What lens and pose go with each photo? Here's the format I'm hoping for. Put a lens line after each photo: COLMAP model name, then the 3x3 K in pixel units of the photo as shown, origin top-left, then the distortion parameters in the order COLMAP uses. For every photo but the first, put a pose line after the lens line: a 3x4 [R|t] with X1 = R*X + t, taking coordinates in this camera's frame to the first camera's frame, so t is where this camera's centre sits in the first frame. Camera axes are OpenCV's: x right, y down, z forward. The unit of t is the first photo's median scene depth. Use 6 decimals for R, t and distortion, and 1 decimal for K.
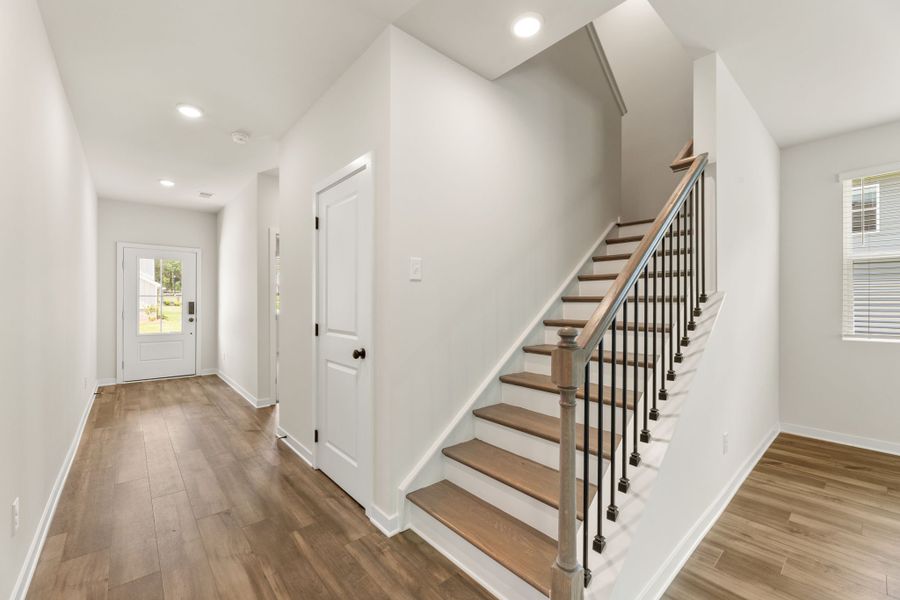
lens RADIAL K [[367.9, 0, 450.0], [0, 367.9, 300.0], [0, 0, 1]] dist [-0.000584, 0.000044]
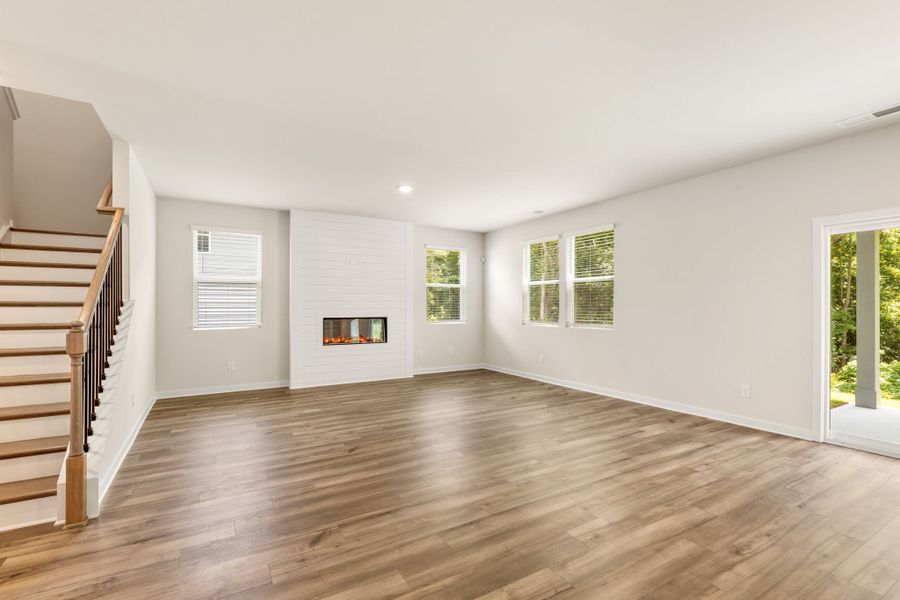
lens RADIAL K [[419.9, 0, 460.8], [0, 419.9, 309.8], [0, 0, 1]] dist [-0.001205, -0.000072]
pose [[0.170842, -0.008809, 0.985259, -0.560464], [-0.004893, 0.999940, 0.009789, -0.003159], [-0.985286, -0.006493, 0.170789, -0.485072]]
